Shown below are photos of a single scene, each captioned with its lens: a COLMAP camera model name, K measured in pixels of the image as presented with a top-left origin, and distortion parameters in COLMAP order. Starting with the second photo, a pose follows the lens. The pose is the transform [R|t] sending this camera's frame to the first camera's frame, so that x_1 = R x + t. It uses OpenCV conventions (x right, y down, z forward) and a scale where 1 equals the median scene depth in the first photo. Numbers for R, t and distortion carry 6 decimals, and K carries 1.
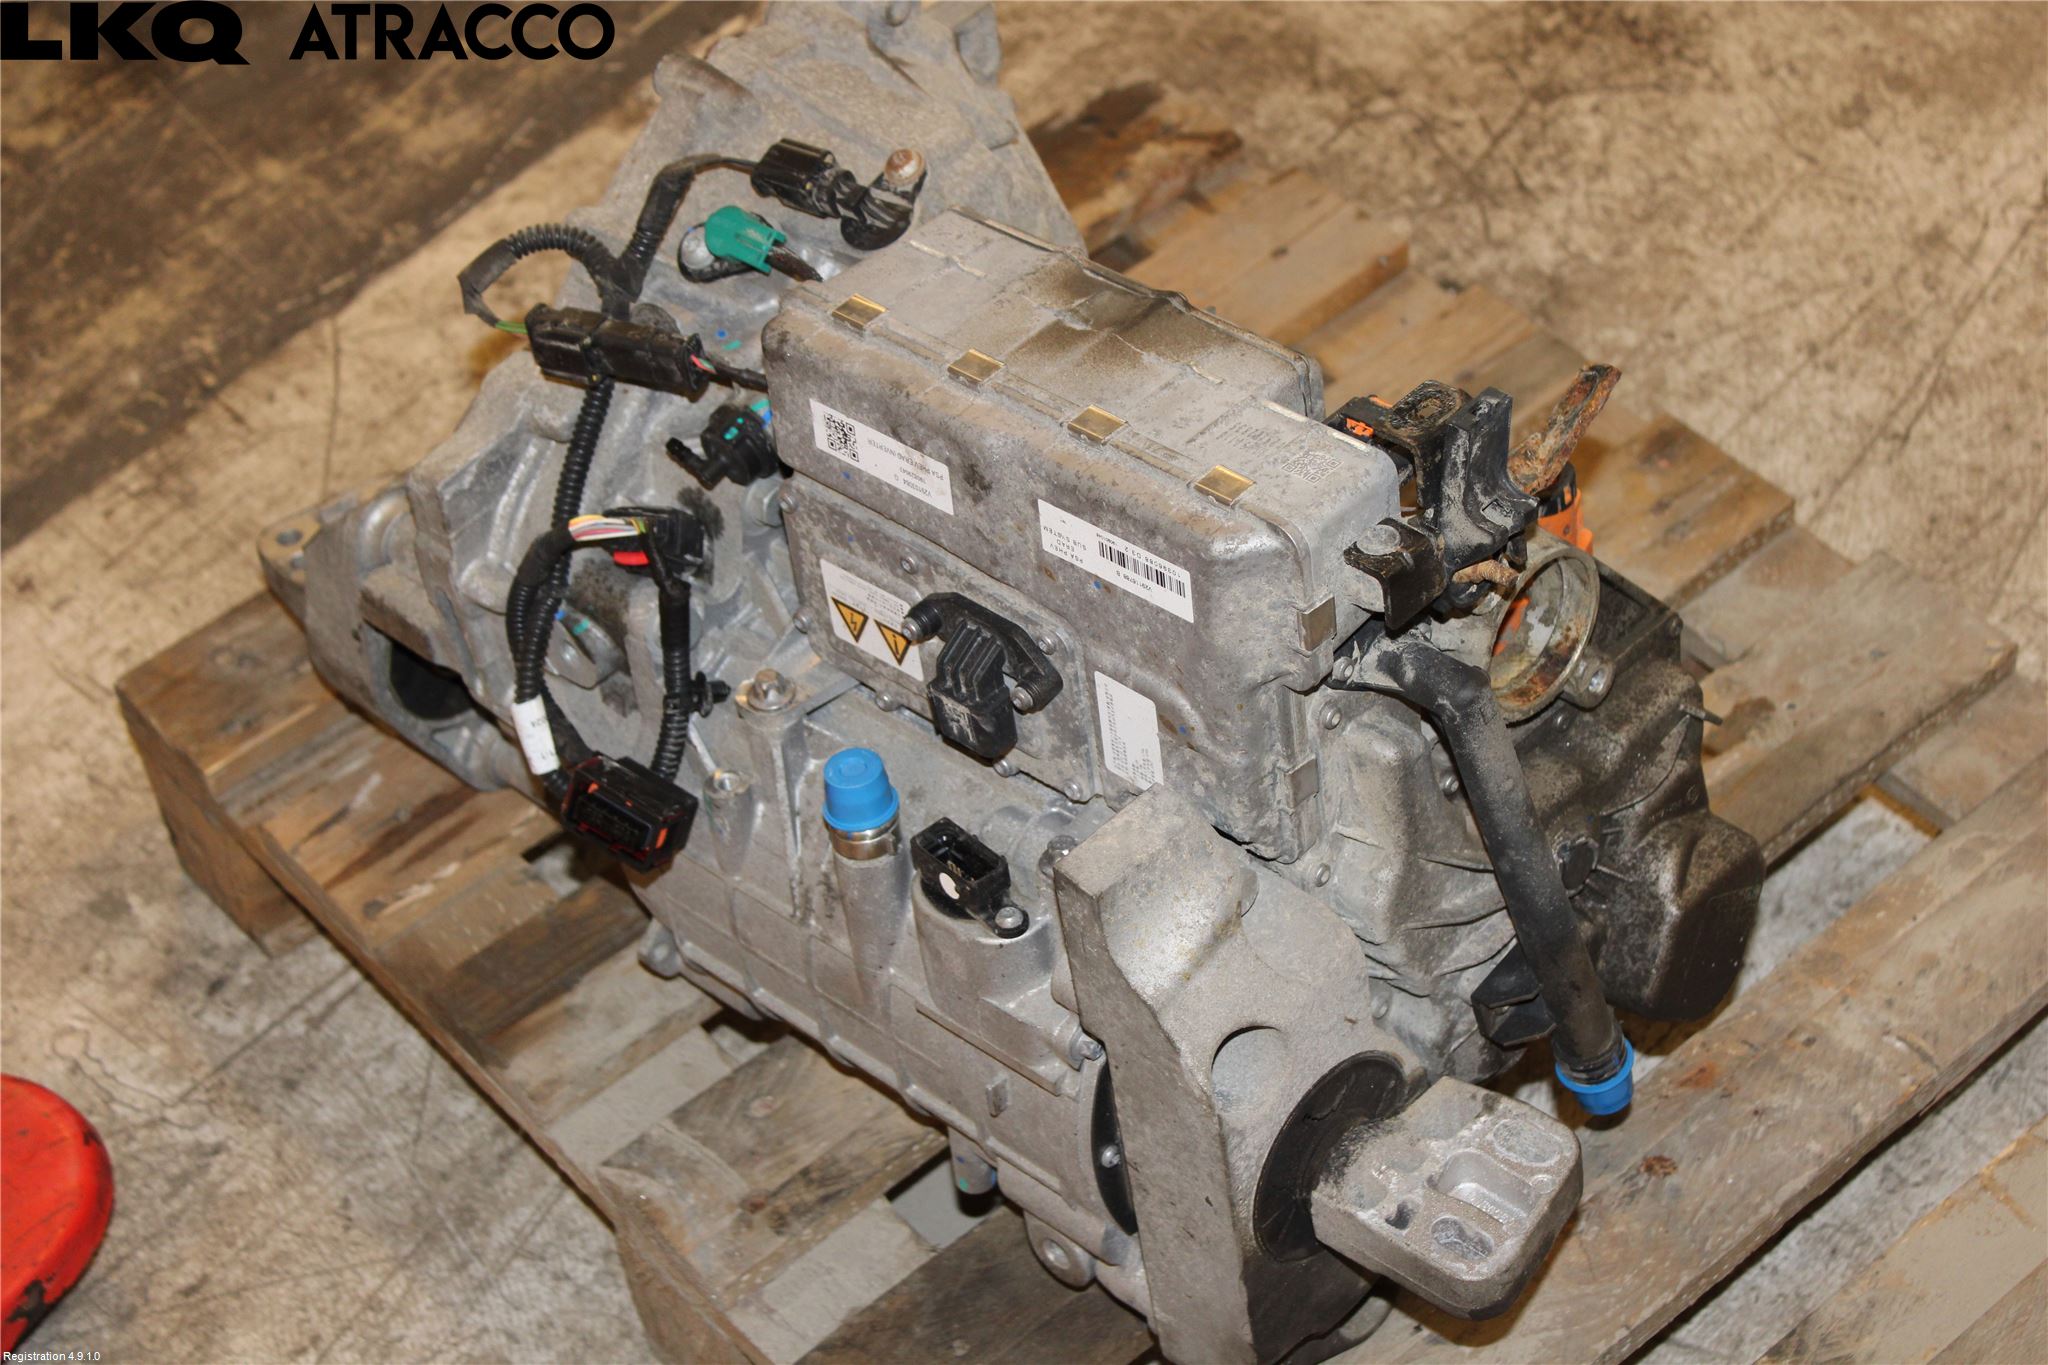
lens RADIAL K [[3988.3, 0, 1029.6], [0, 3988.3, 680.1], [0, 0, 1]] dist [0.045846, 0.000000]
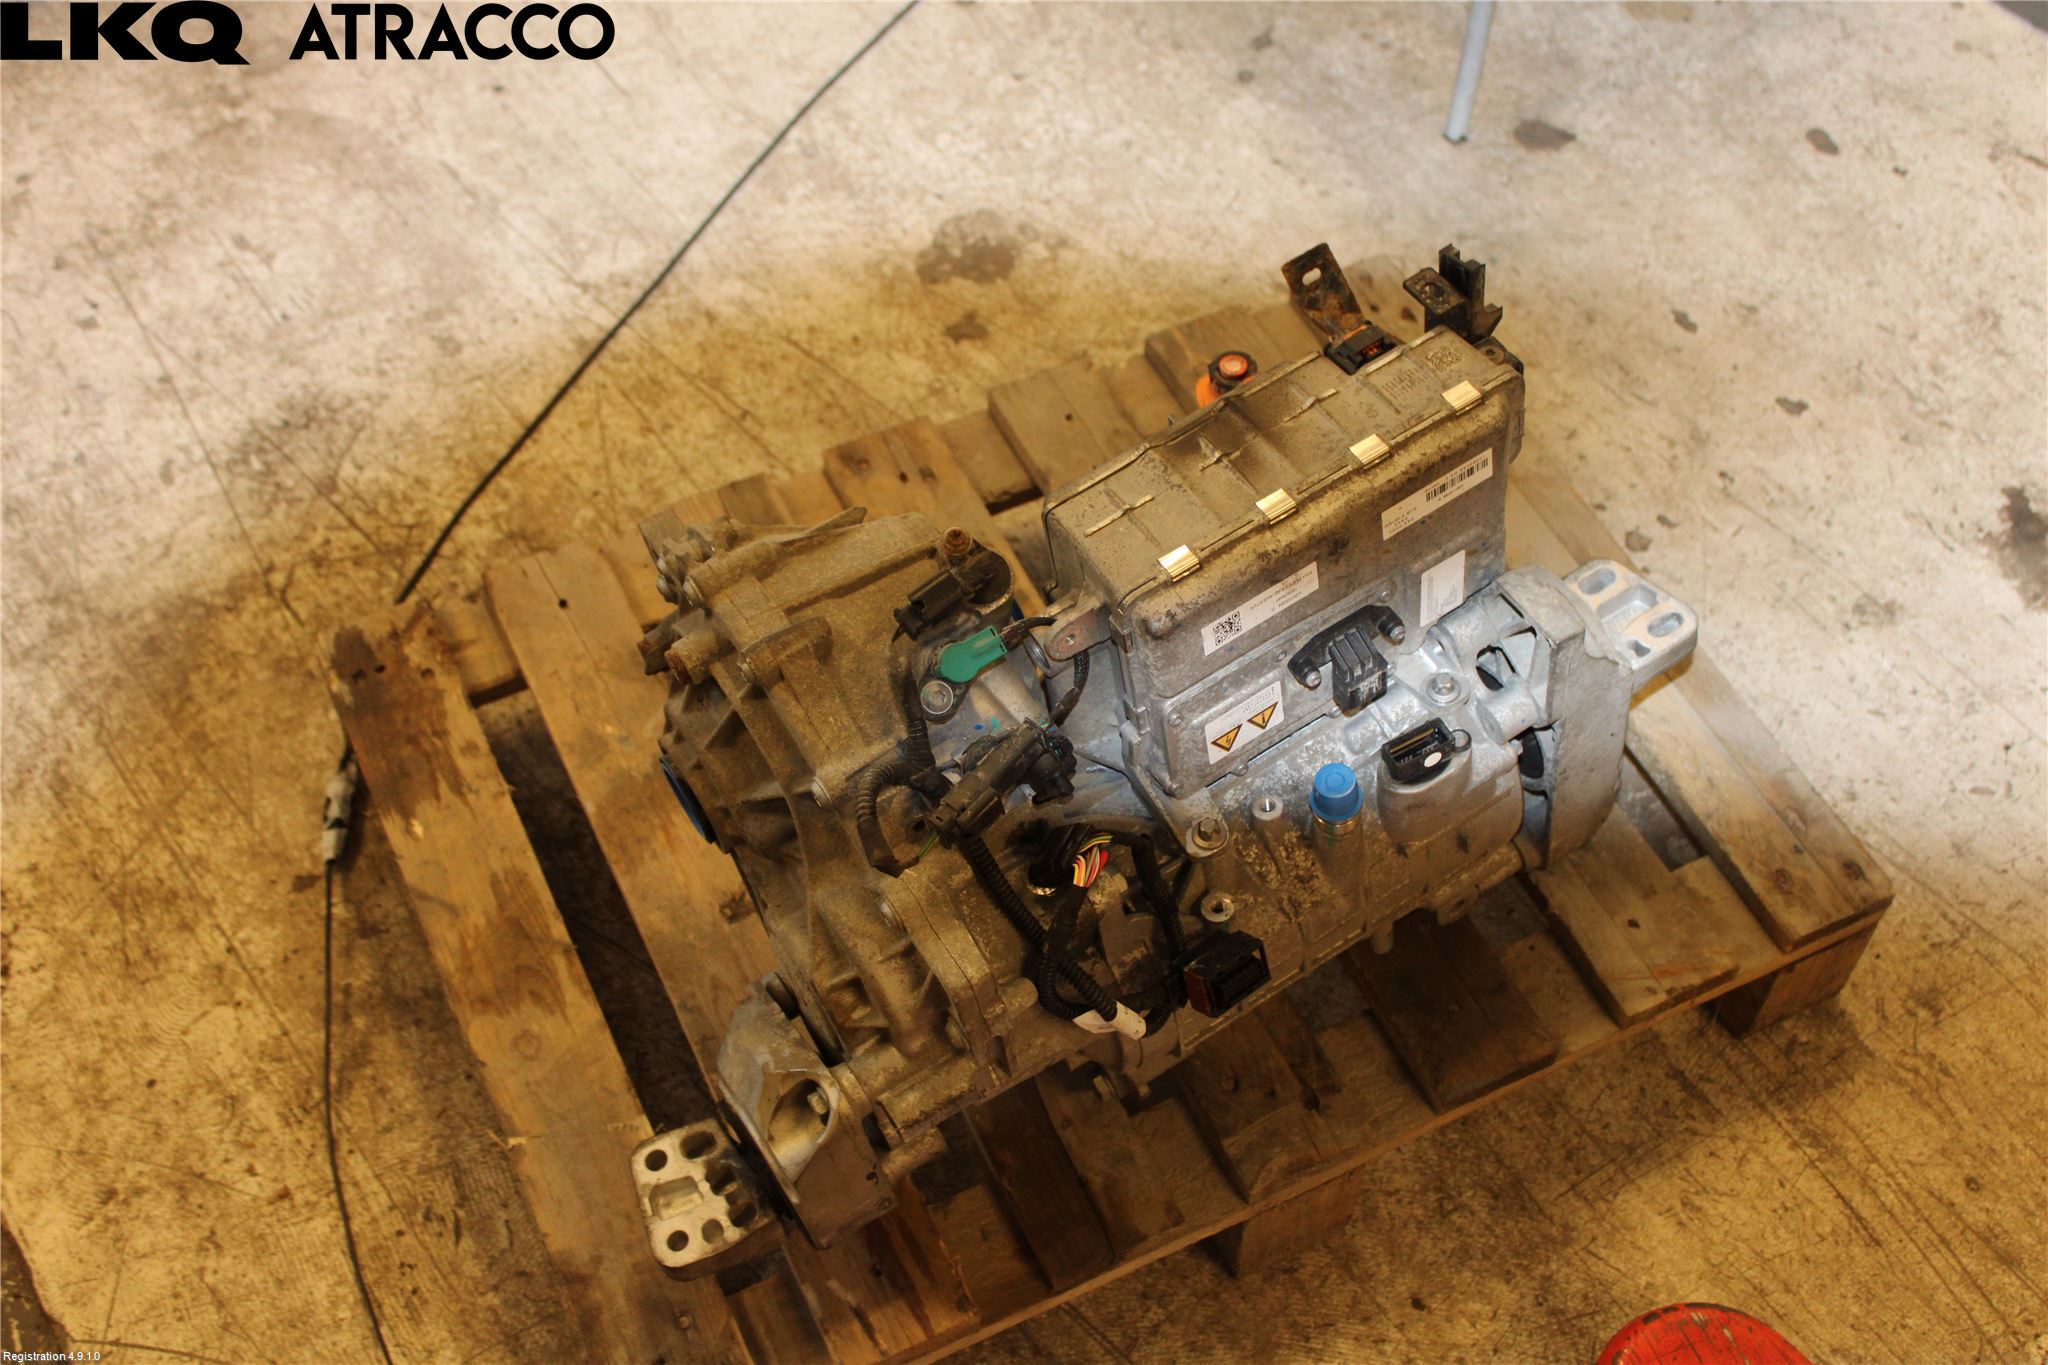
lens RADIAL K [[2483.9, 0, 1026.5], [0, 2483.9, 681.5], [0, 0, 1]] dist [-0.067450, 0.000000]
pose [[0.253381, -0.734116, 0.629977, -0.571251], [0.698137, 0.589563, 0.406227, -0.412551], [-0.669630, 0.336880, 0.661897, 0.433434]]
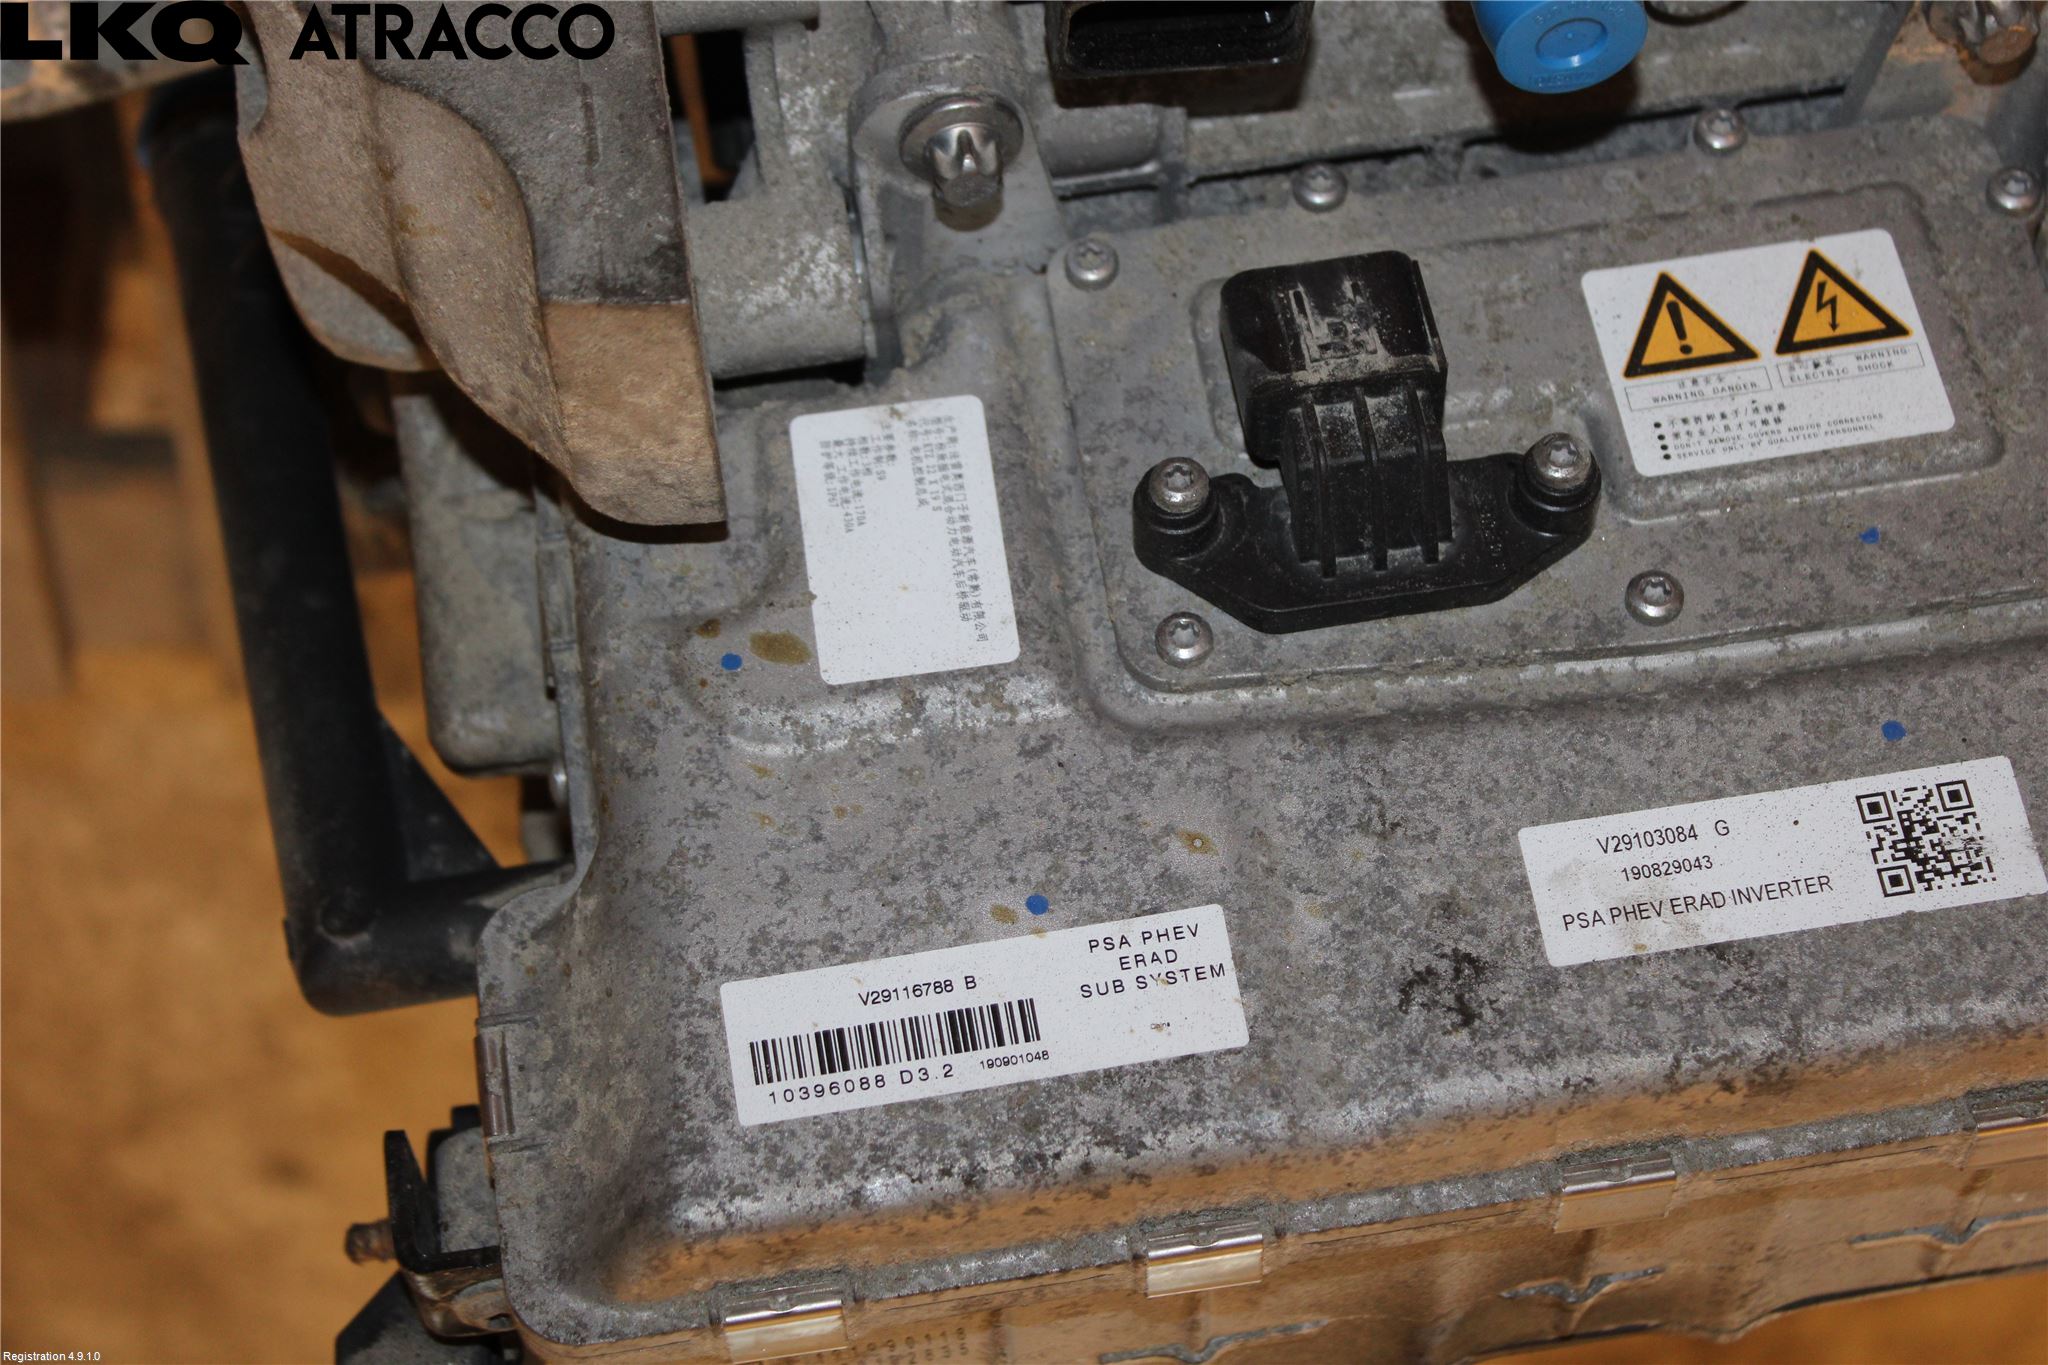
lens RADIAL K [[3988.3, 0, 1018.0], [0, 3988.3, 679.5], [0, 0, 1]] dist [0.045846, 0.000000]
pose [[-0.706899, 0.354166, 0.612259, -0.207771], [-0.507761, -0.856713, -0.090676, 0.029397], [0.492416, -0.374980, 0.785441, 0.597587]]
